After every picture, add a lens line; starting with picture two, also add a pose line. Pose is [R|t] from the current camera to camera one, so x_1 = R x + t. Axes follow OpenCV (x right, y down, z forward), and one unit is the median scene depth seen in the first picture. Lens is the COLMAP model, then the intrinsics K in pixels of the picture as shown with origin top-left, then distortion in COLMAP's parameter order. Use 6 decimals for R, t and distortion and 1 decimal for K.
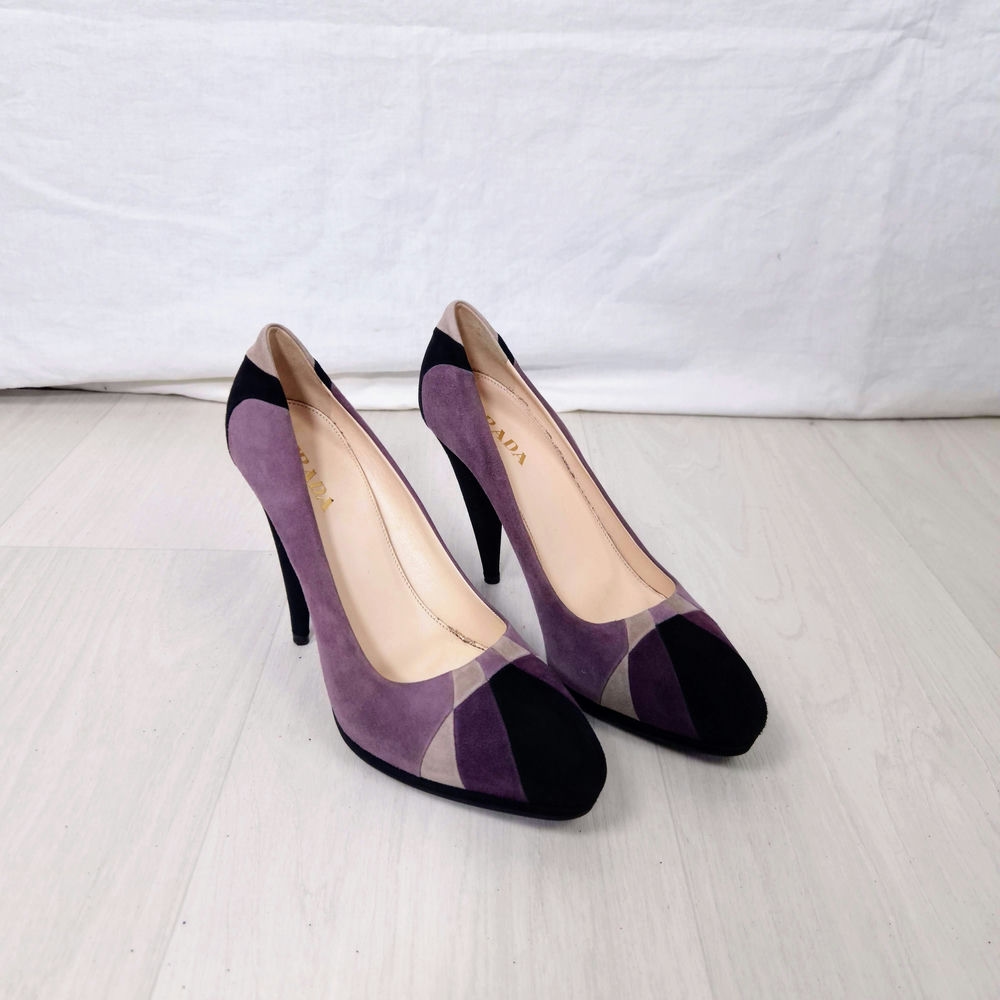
lens RADIAL K [[968.6, 0, 477.7], [0, 968.6, 475.4], [0, 0, 1]] dist [0.013062, -0.012922]
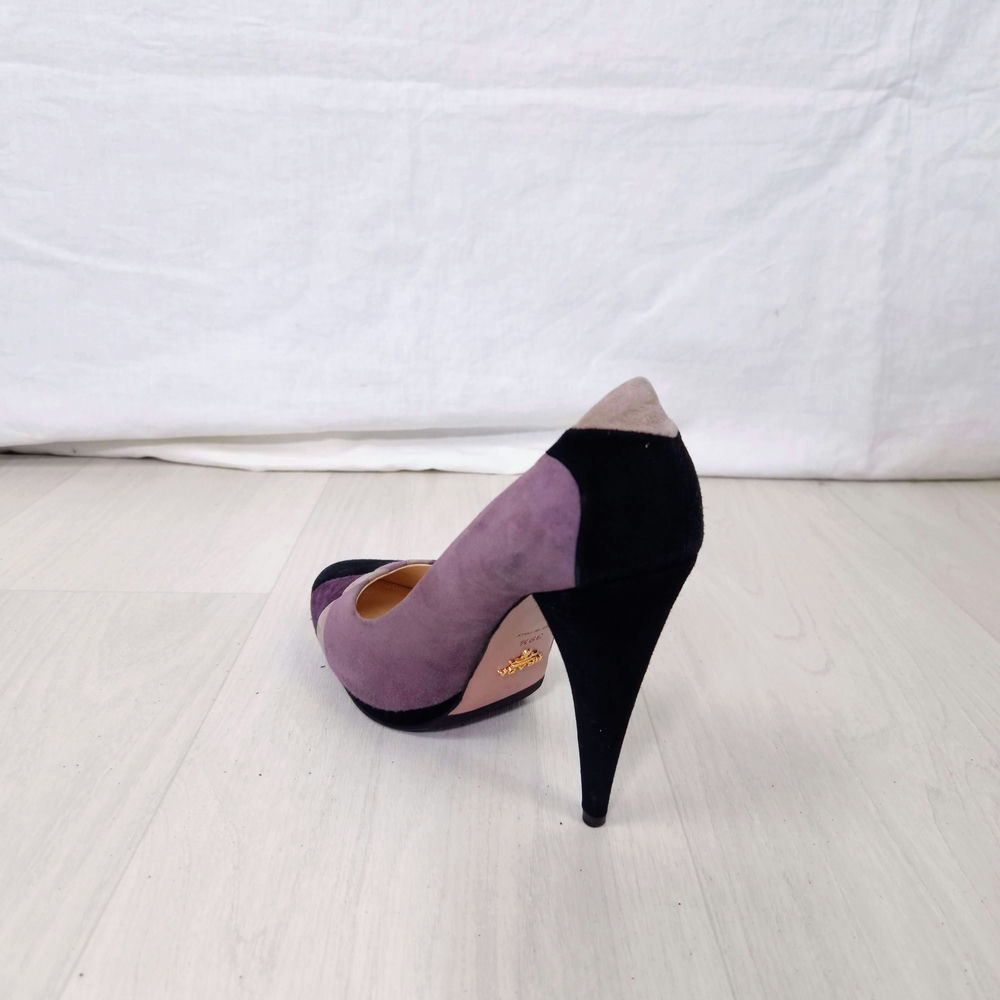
lens RADIAL K [[949.3, 0, 498.5], [0, 949.3, 499.0], [0, 0, 1]] dist [0.012783, -0.011657]
pose [[0.999869, -0.001385, 0.016120, 0.015566], [0.004112, 0.985364, -0.170415, 0.129427], [-0.015648, 0.170459, 0.985241, 0.101223]]
